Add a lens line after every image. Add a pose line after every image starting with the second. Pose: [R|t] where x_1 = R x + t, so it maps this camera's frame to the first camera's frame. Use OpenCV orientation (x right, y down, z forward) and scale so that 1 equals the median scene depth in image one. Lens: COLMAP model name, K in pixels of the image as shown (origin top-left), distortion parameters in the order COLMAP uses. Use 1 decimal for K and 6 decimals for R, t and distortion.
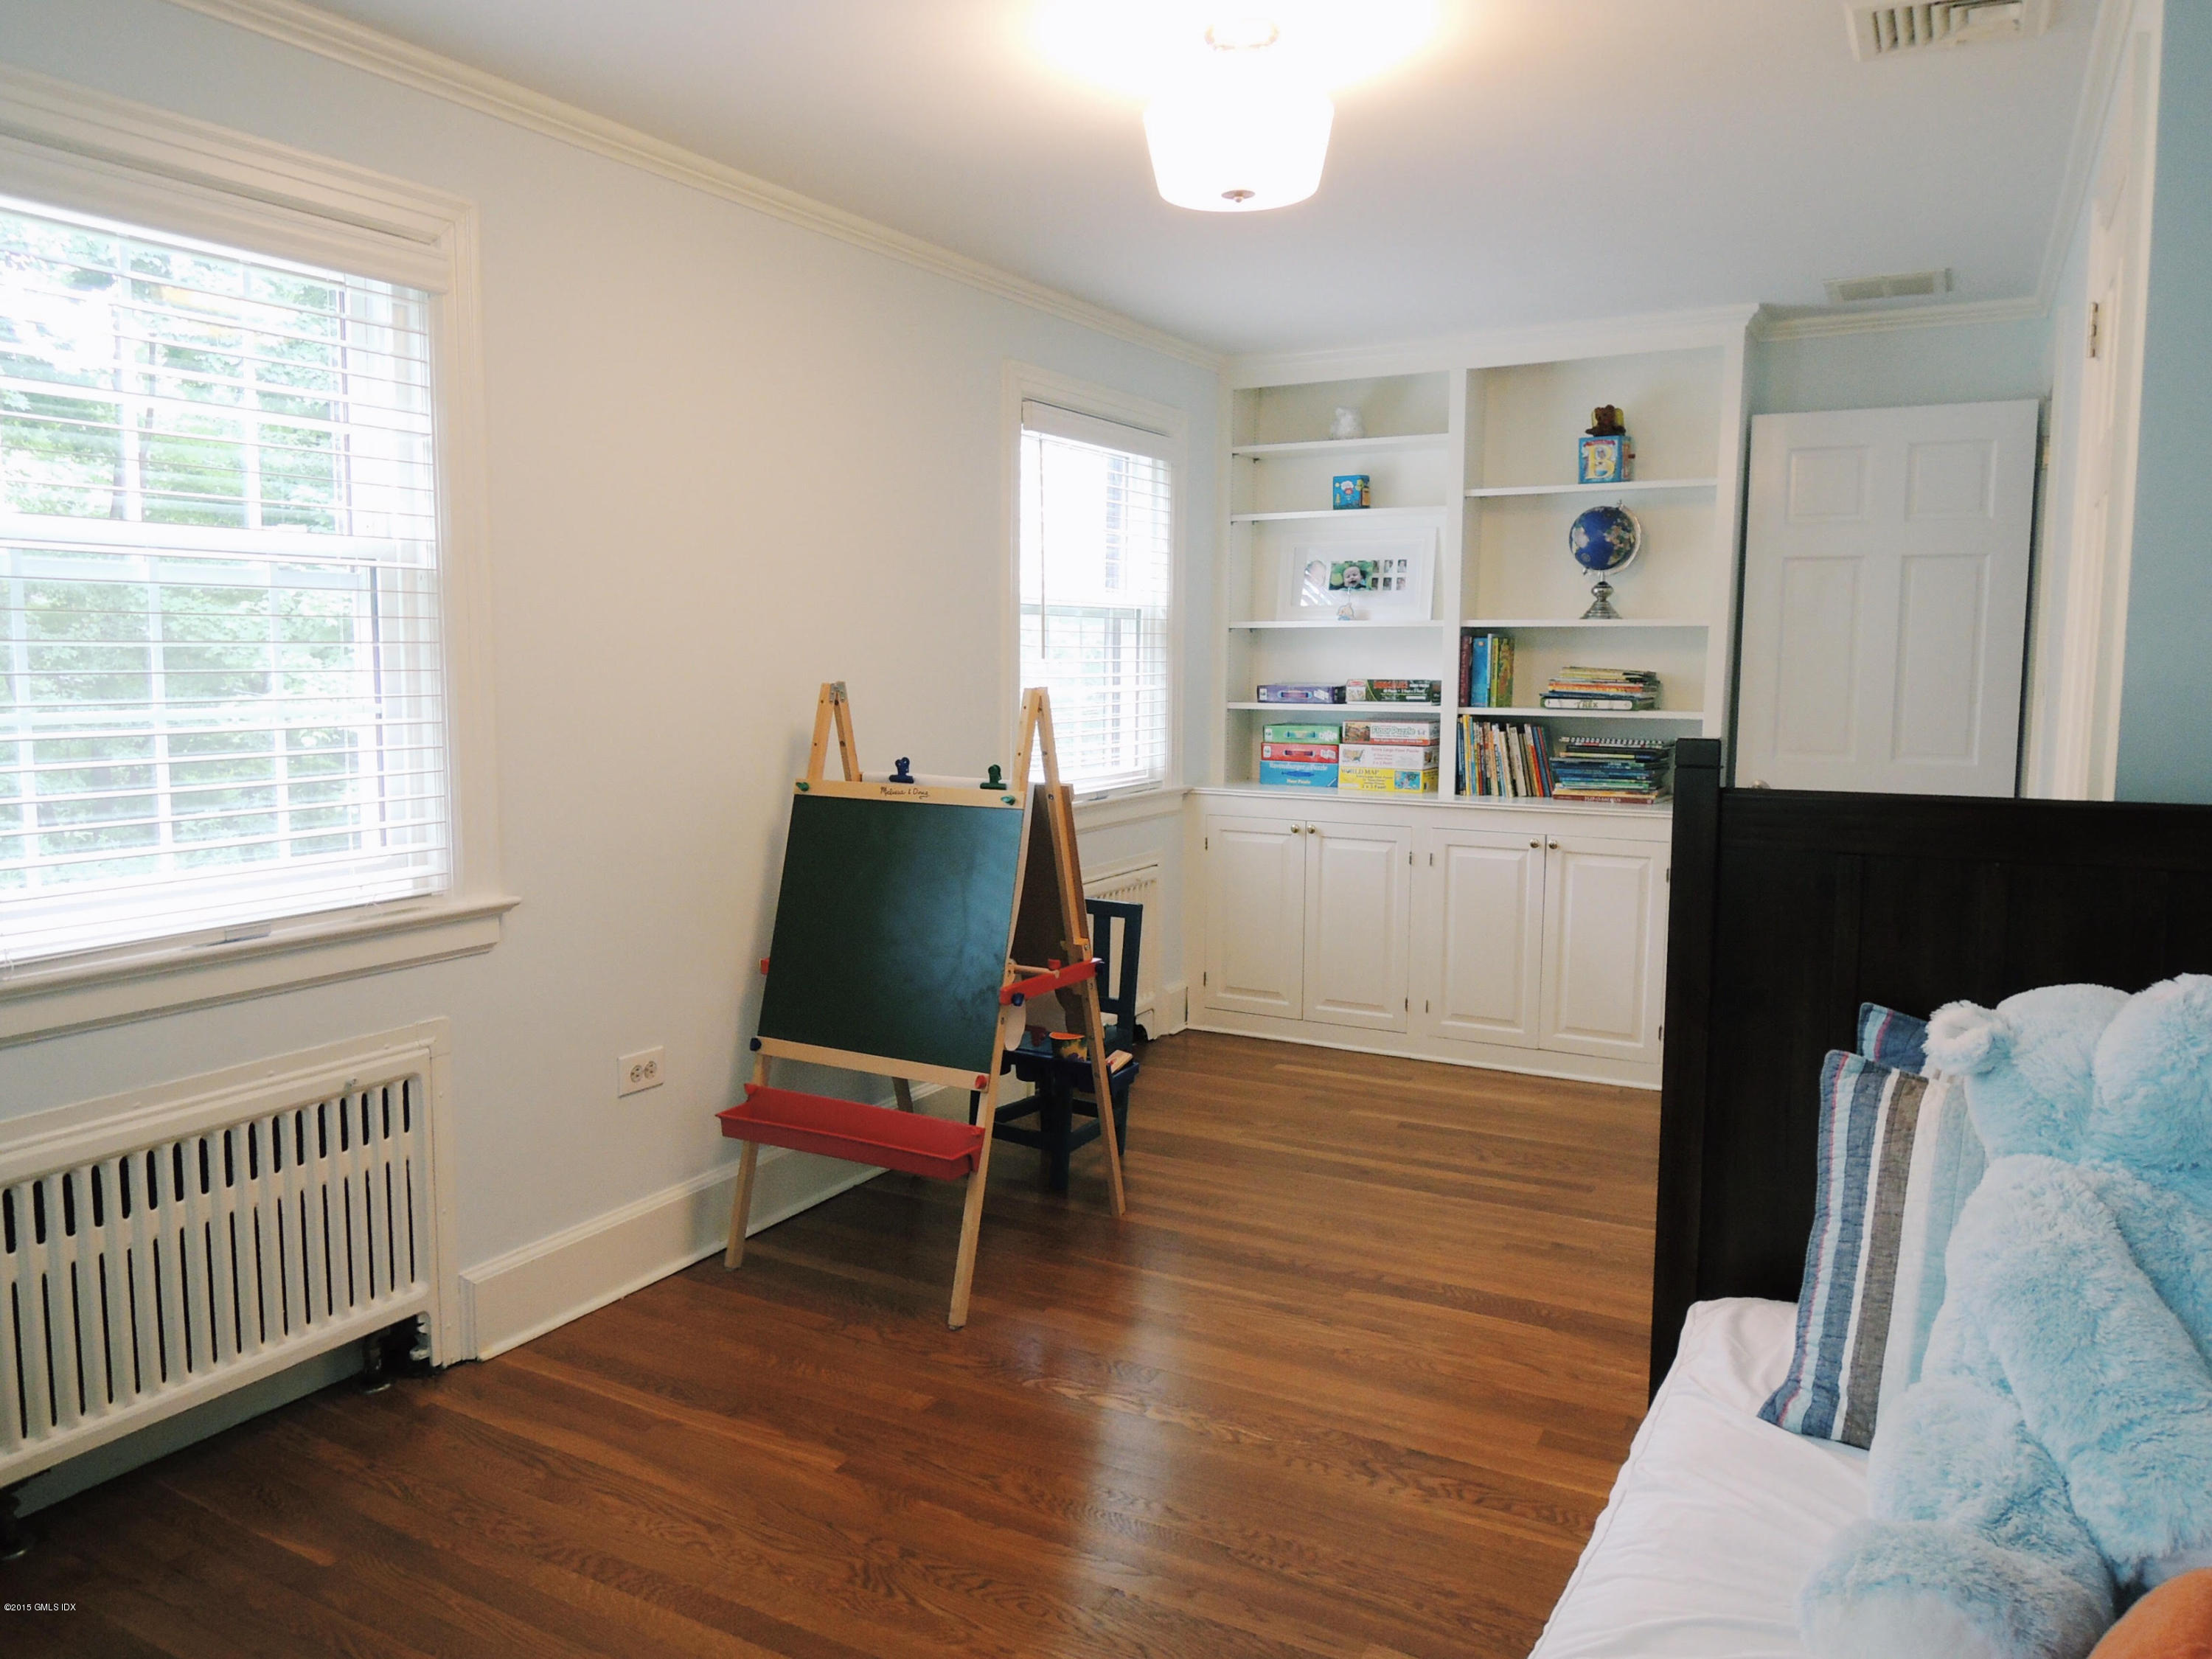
lens RADIAL K [[1570.9, 0, 1104.7], [0, 1570.9, 826.8], [0, 0, 1]] dist [-0.005678, -0.010021]
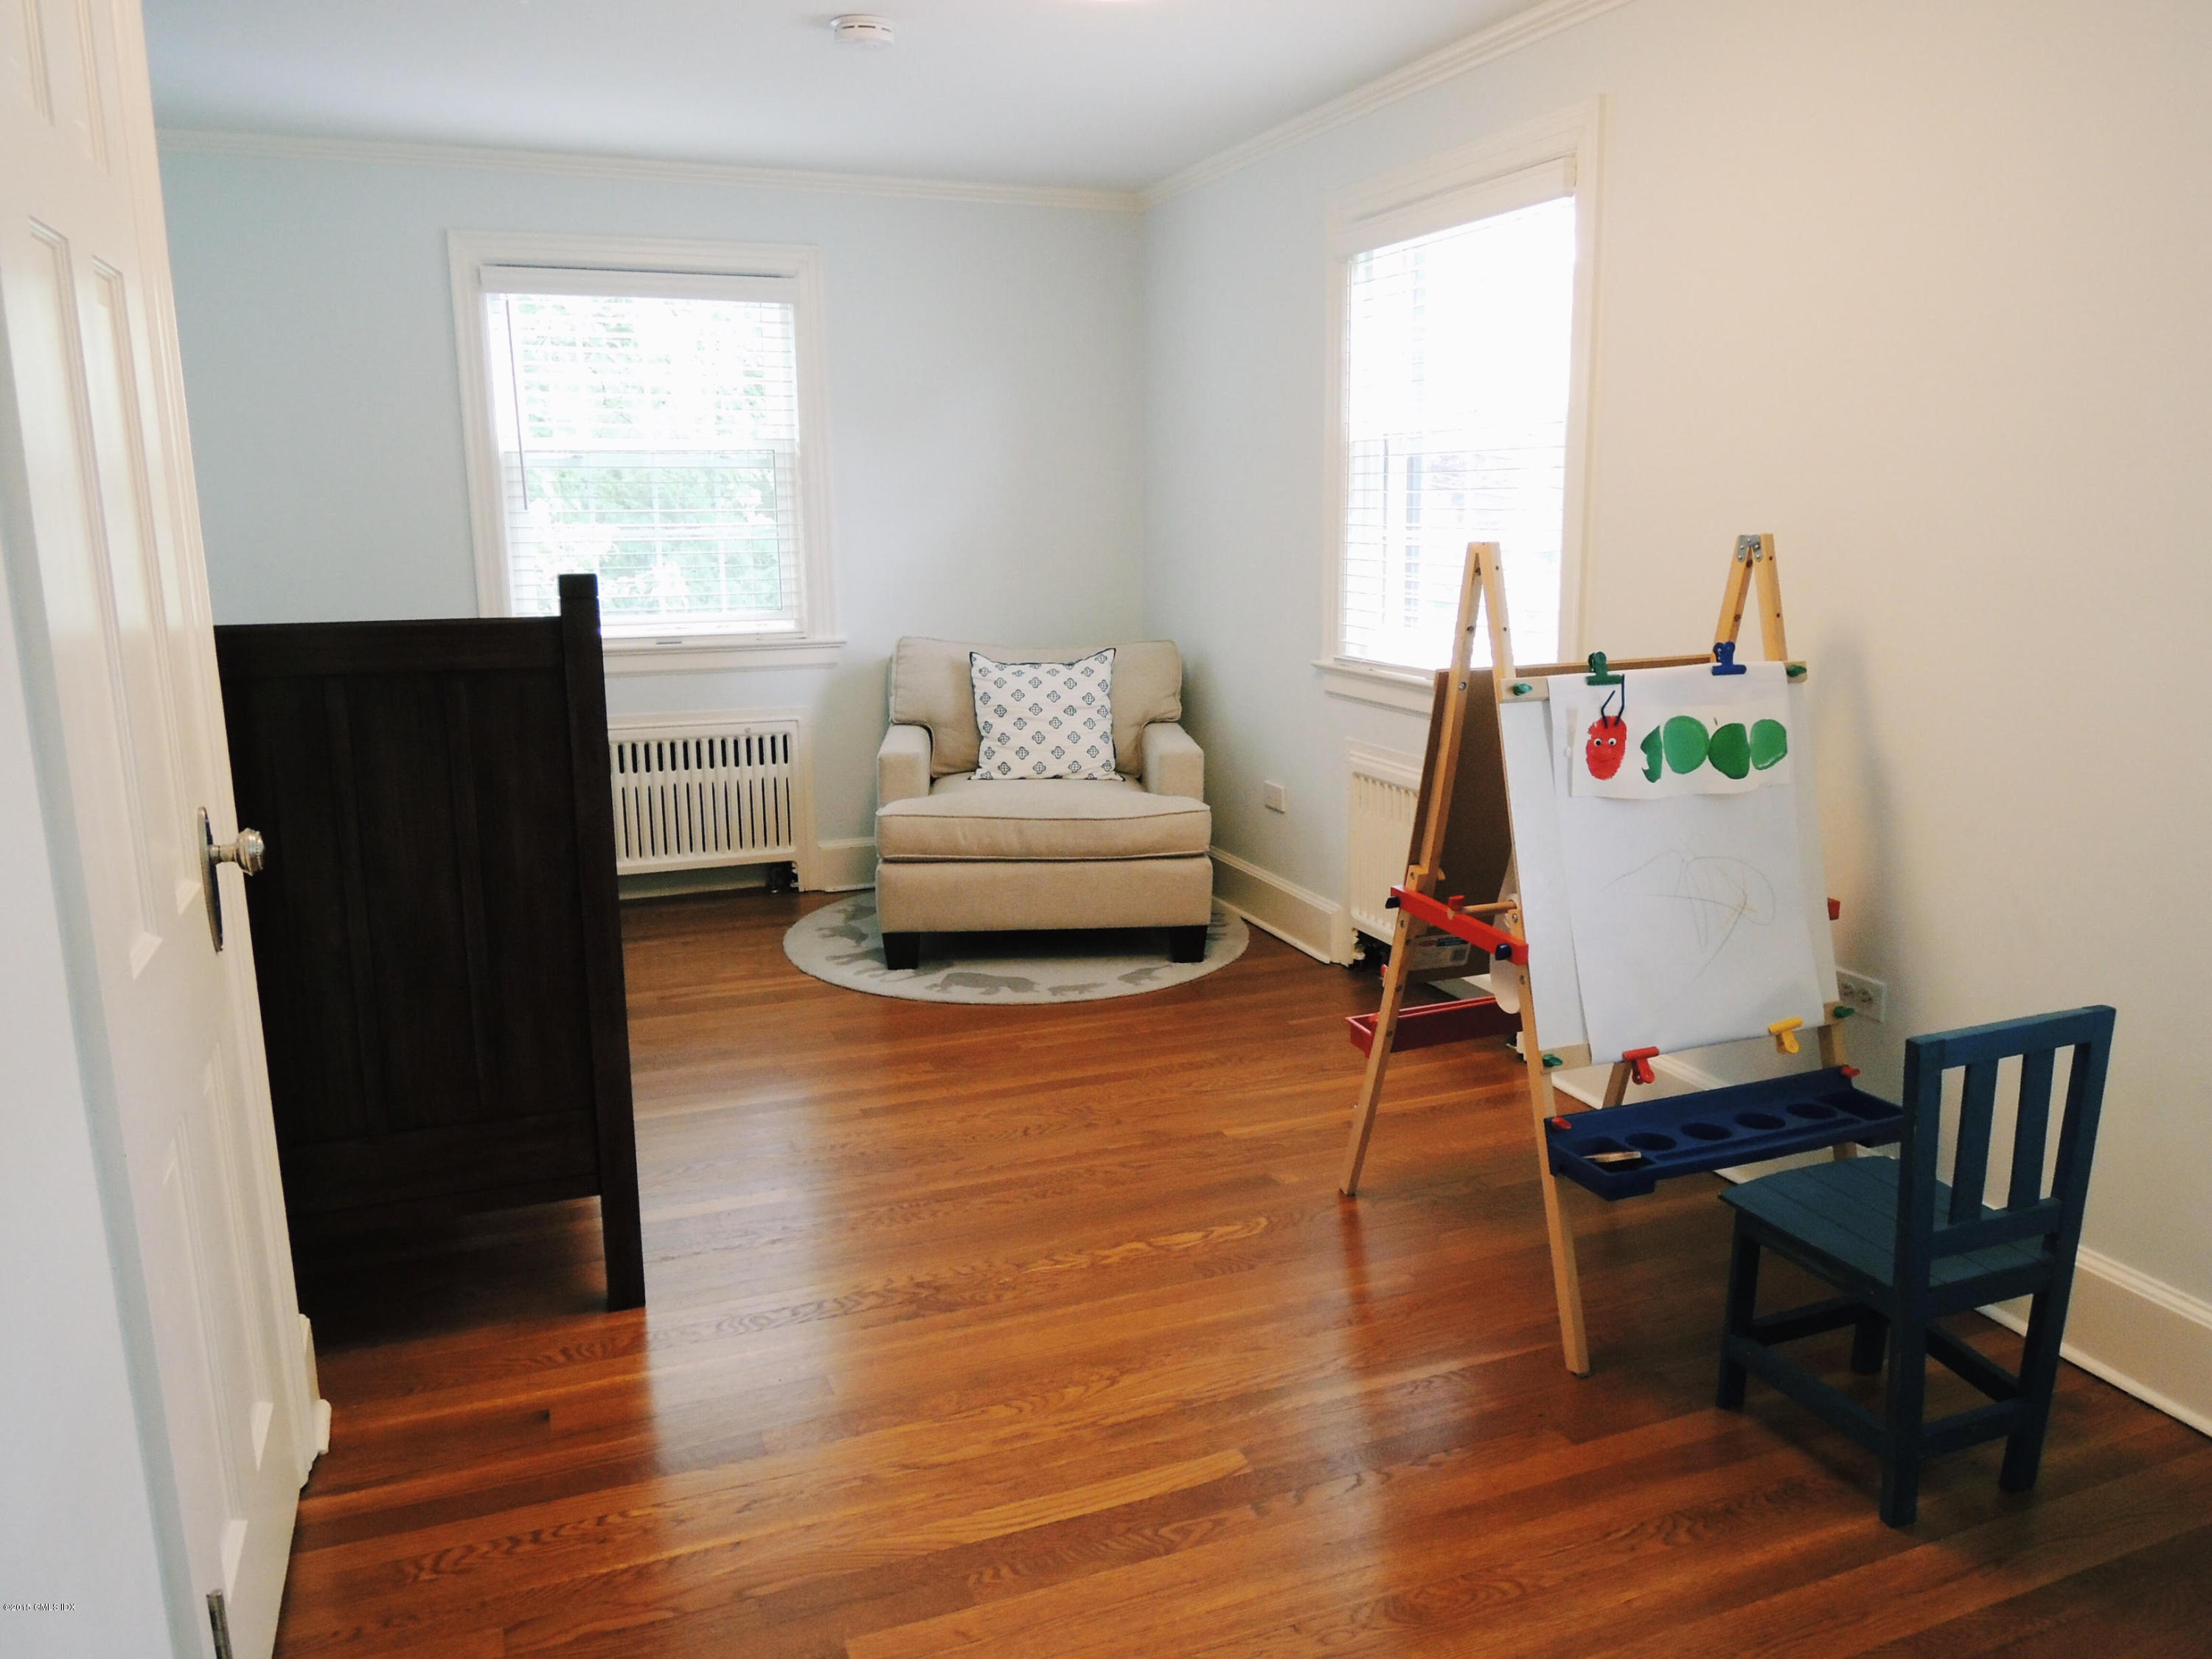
lens RADIAL K [[1570.9, 0, 1105.8], [0, 1570.9, 829.1], [0, 0, 1]] dist [-0.005678, -0.010021]
pose [[-0.641801, 0.151730, -0.751711, 0.834942], [-0.082514, 0.960877, 0.264399, -0.168977], [0.762419, 0.231718, -0.604172, 1.658799]]
